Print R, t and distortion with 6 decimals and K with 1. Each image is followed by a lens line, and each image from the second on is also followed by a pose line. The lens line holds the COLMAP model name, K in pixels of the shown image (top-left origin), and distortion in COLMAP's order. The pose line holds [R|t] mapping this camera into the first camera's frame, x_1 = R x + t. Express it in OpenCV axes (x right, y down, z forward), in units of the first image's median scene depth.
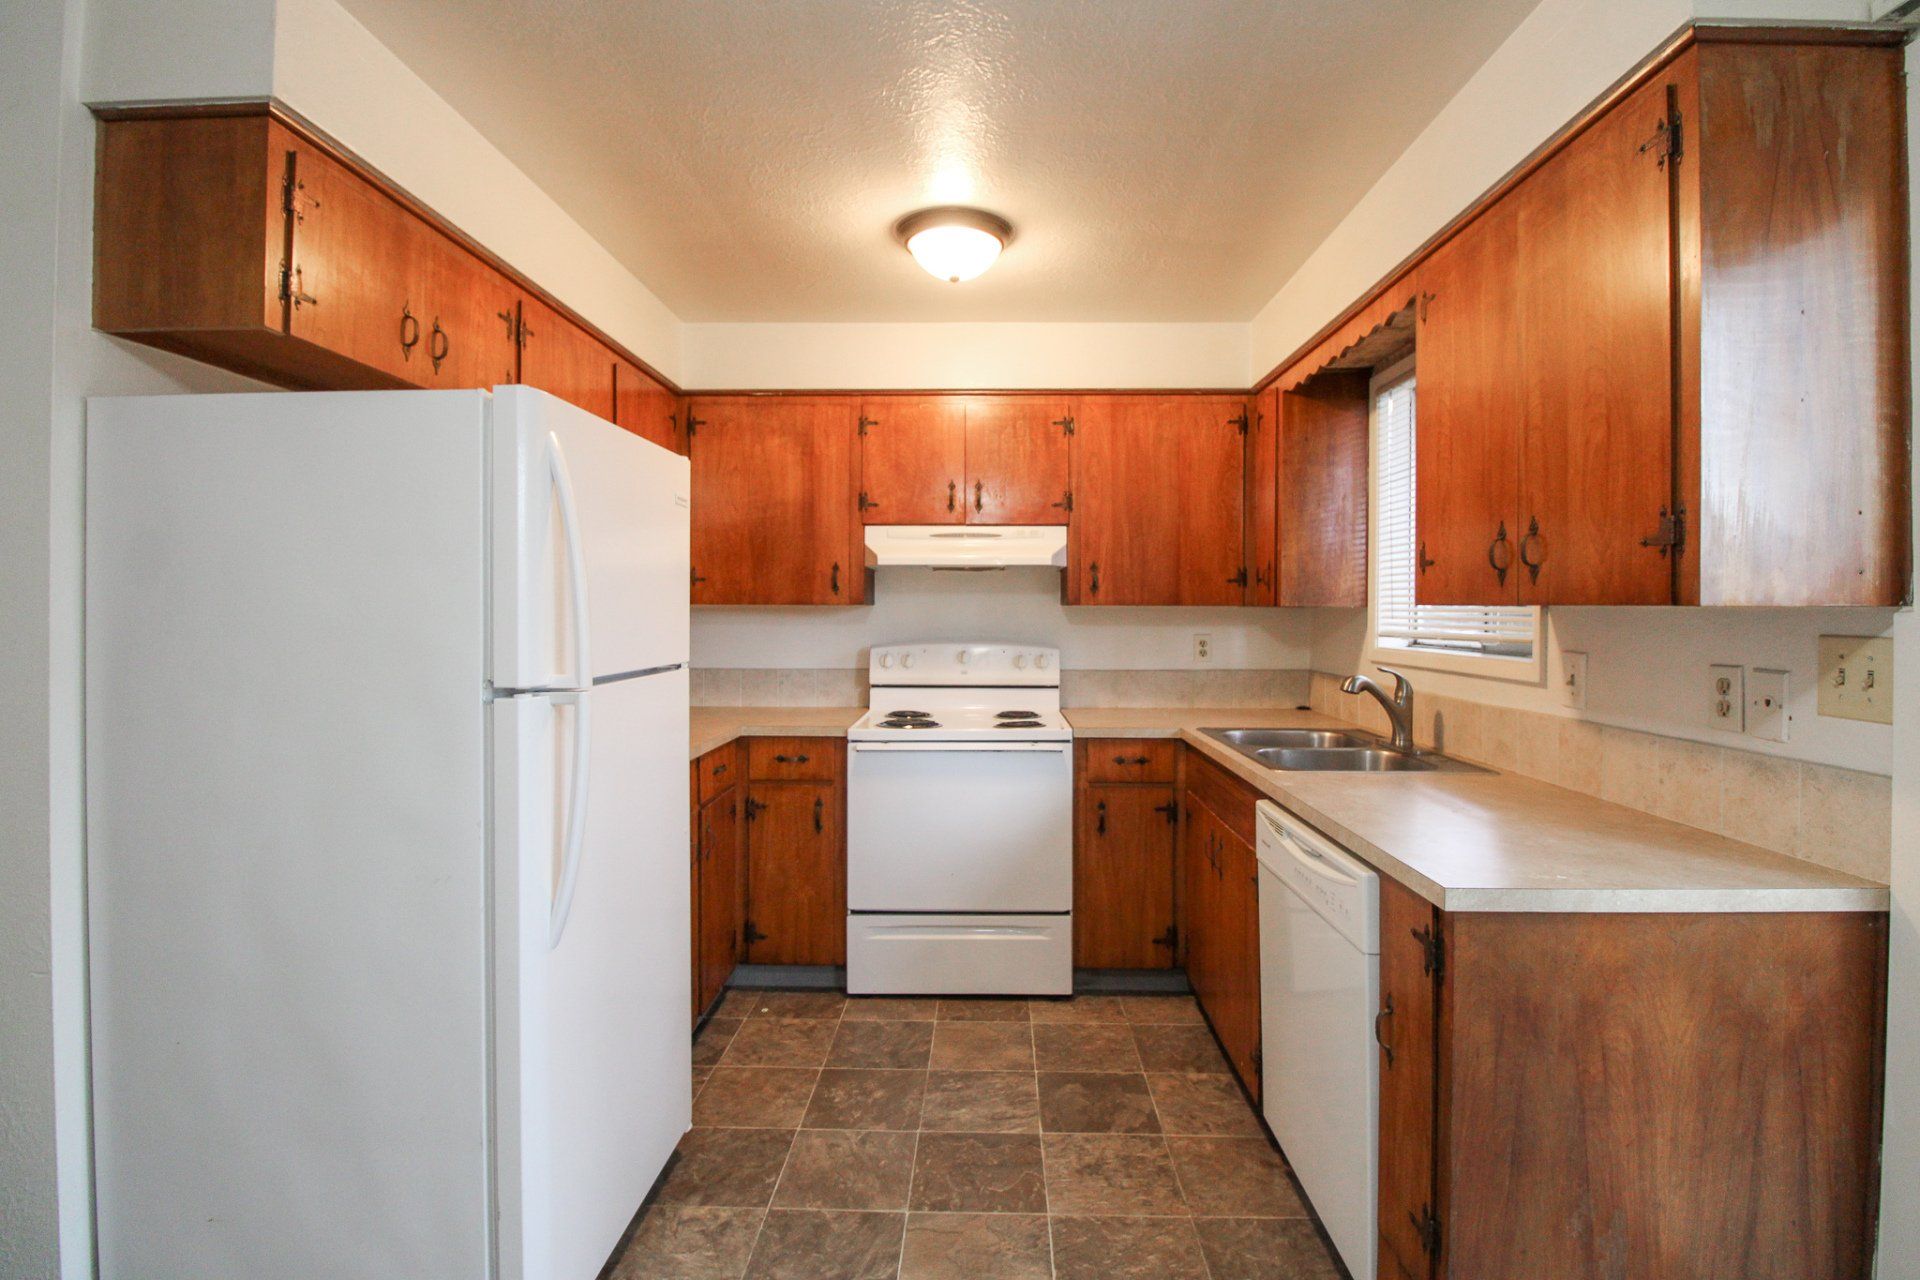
lens RADIAL K [[895.9, 0, 962.7], [0, 895.9, 611.1], [0, 0, 1]] dist [-0.005301, -0.008280]
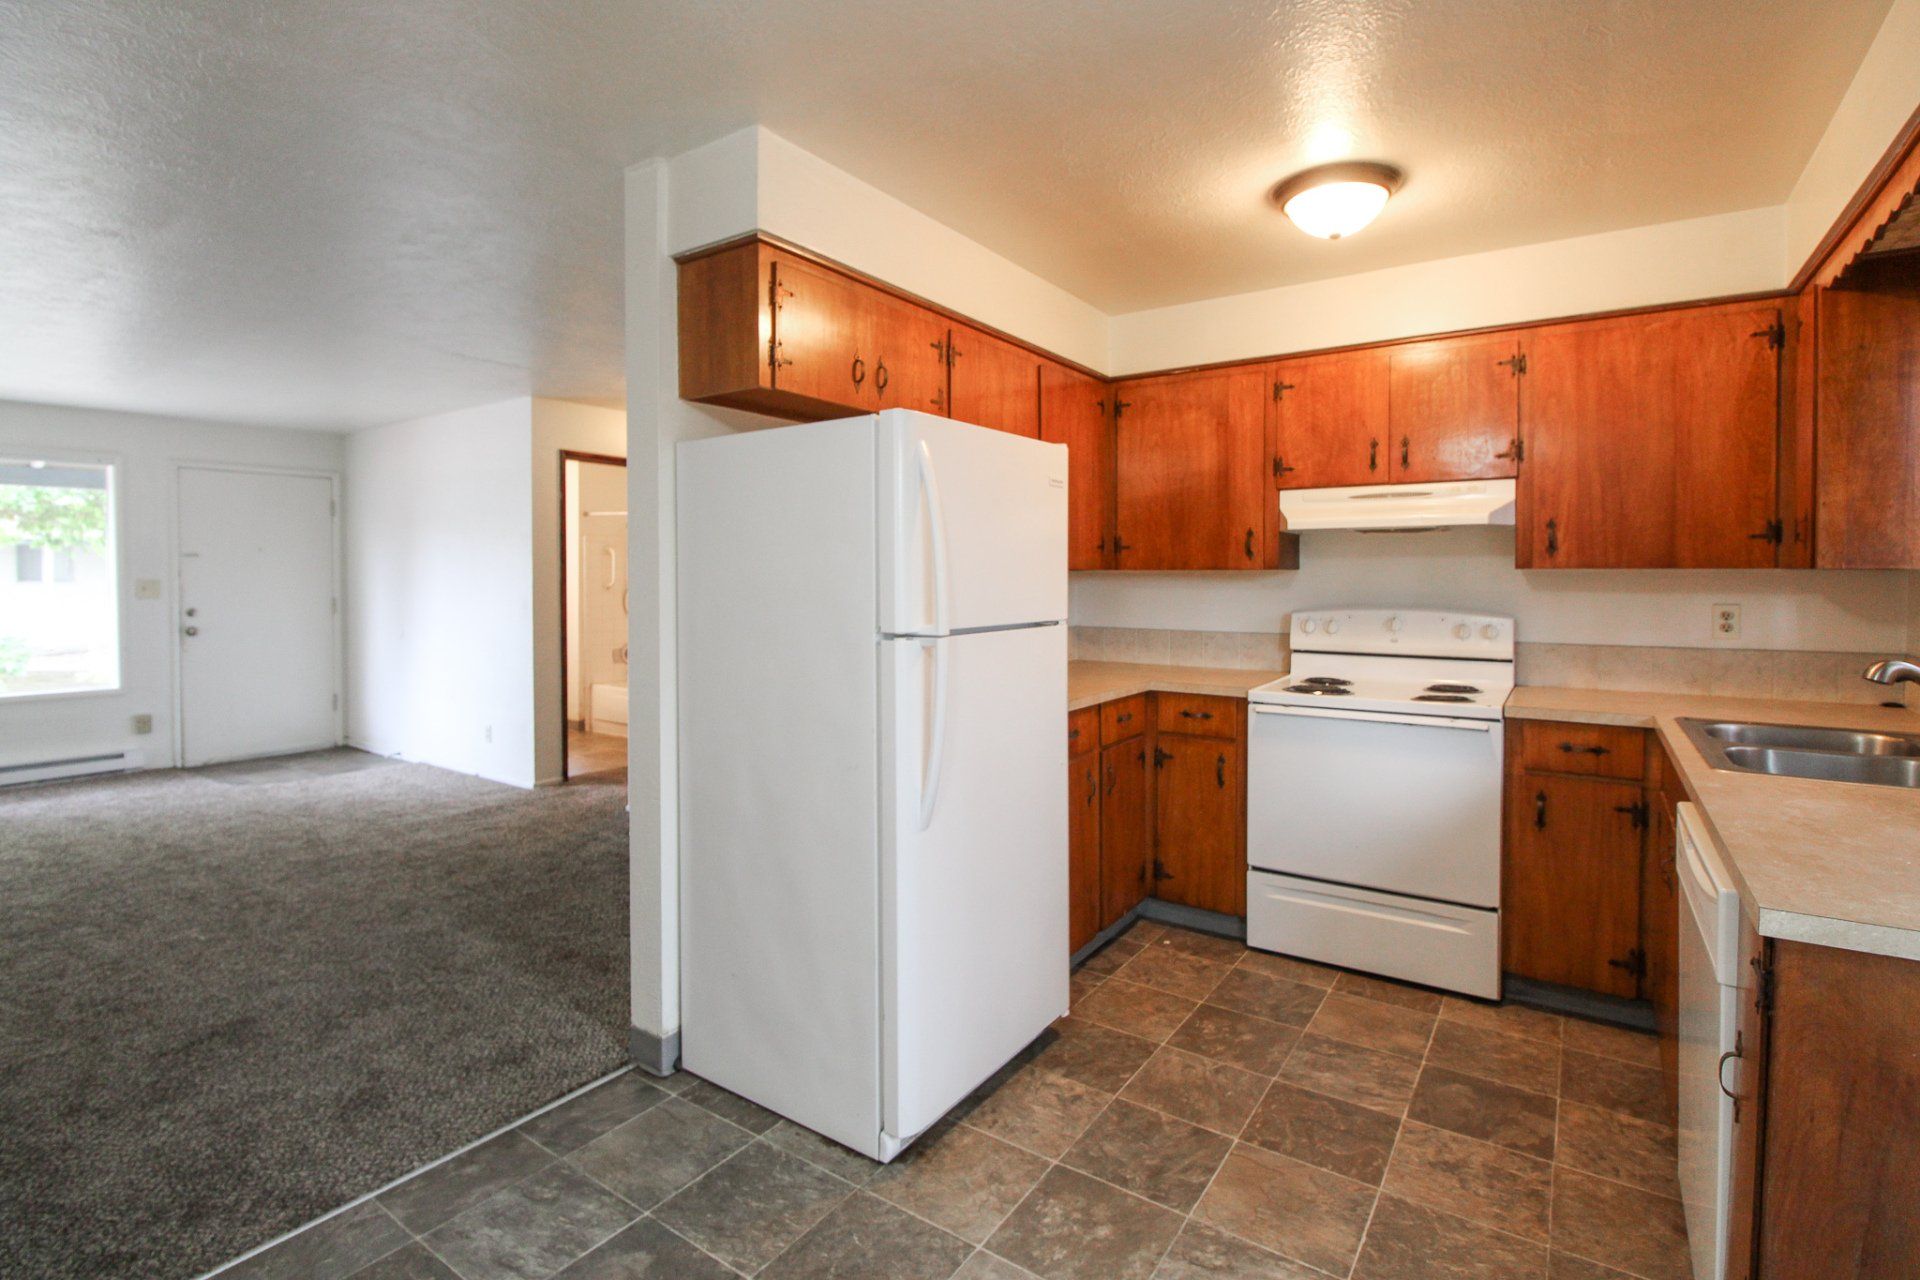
lens RADIAL K [[895.9, 0, 968.6], [0, 895.9, 595.5], [0, 0, 1]] dist [-0.005301, -0.008280]
pose [[0.841242, 0.009651, -0.540573, 0.172807], [0.002140, 0.999773, 0.021179, 0.000021], [0.540655, -0.018973, 0.841030, -0.042002]]
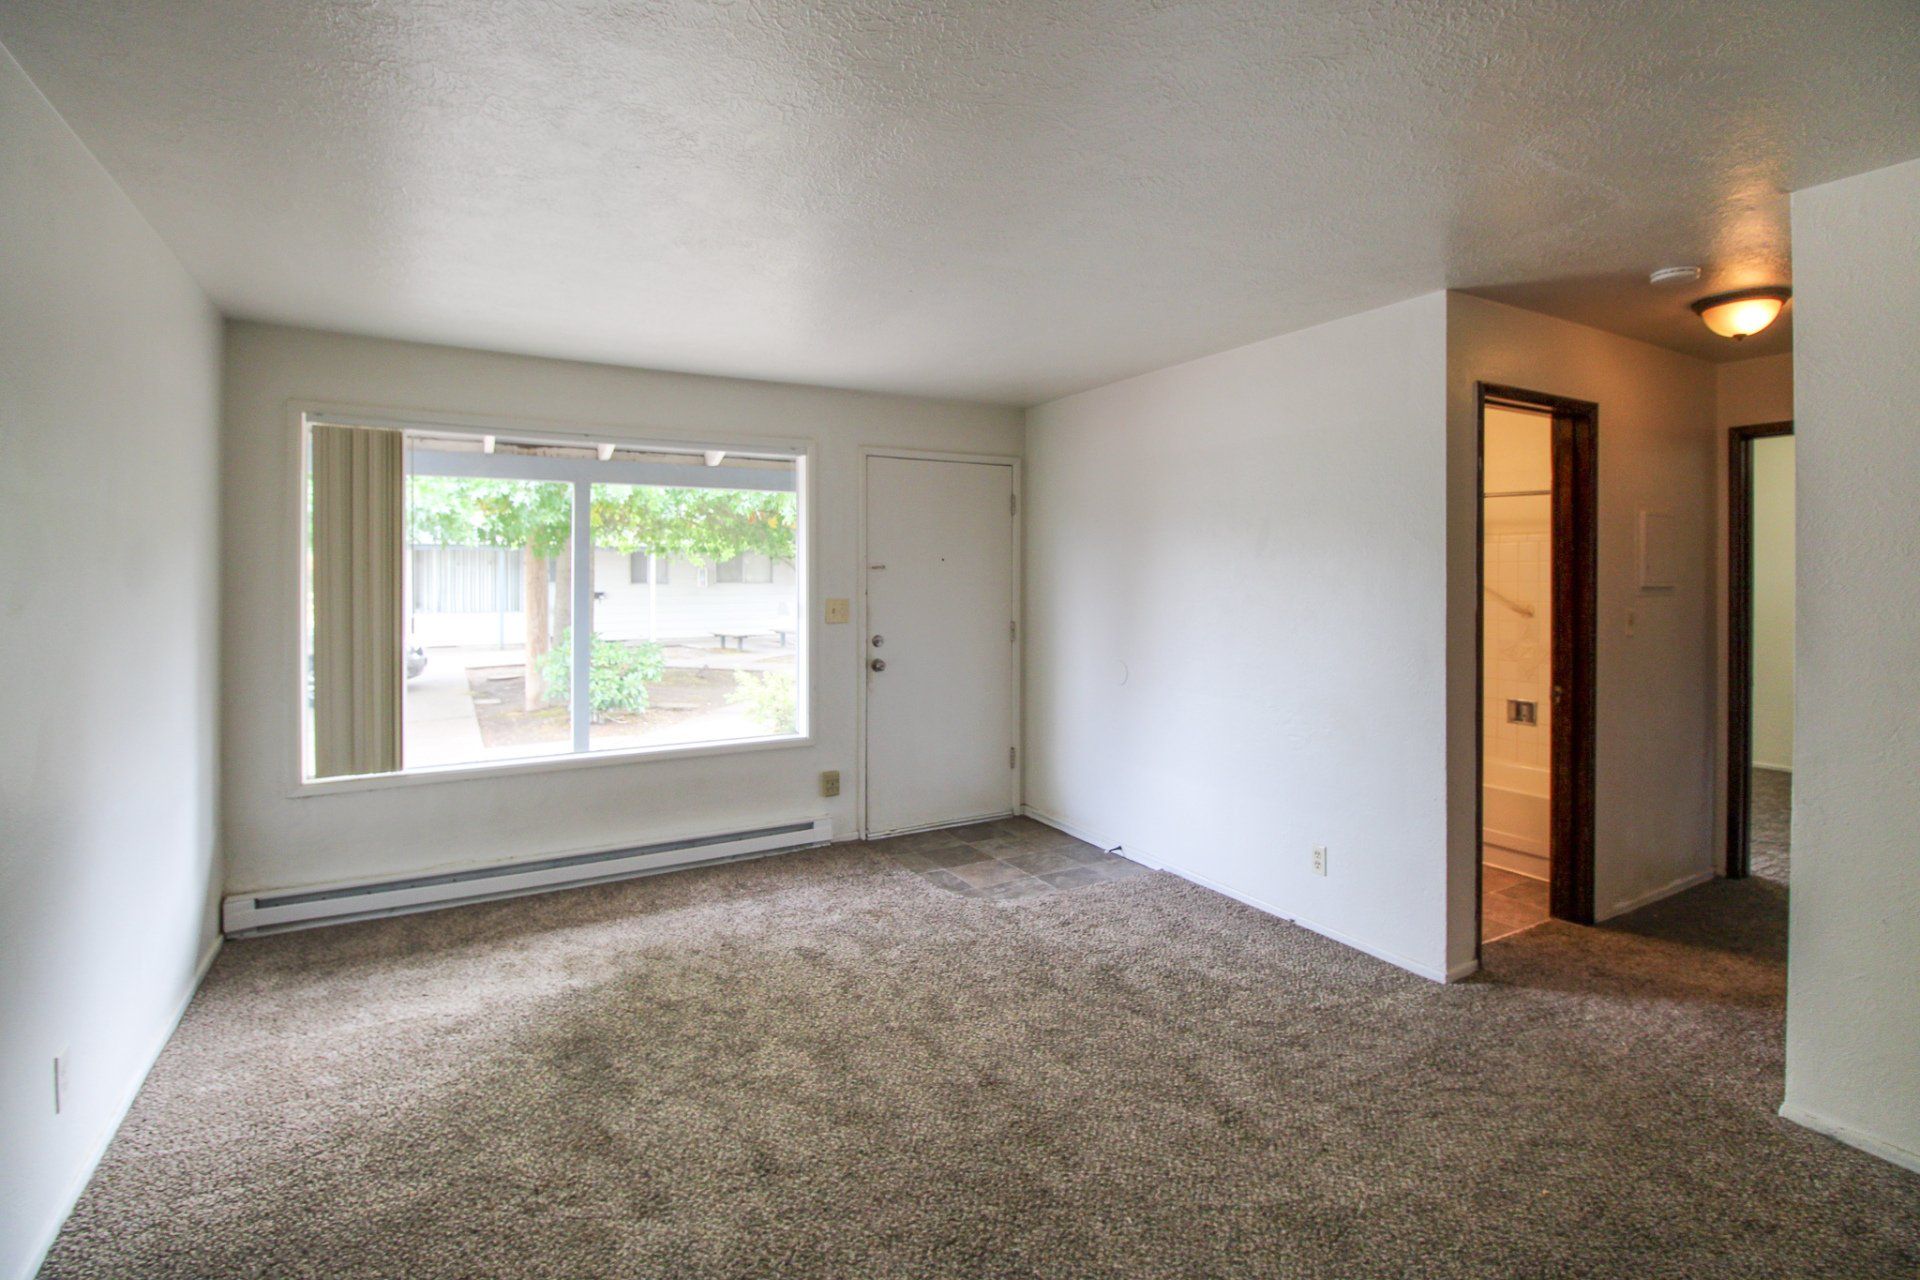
lens RADIAL K [[895.9, 0, 963.6], [0, 895.9, 572.2], [0, 0, 1]] dist [-0.005301, -0.008280]
pose [[0.526887, -0.004676, -0.849923, -0.434329], [0.002288, 0.999989, -0.004083, -0.020020], [0.849933, 0.000207, 0.526892, -0.023660]]
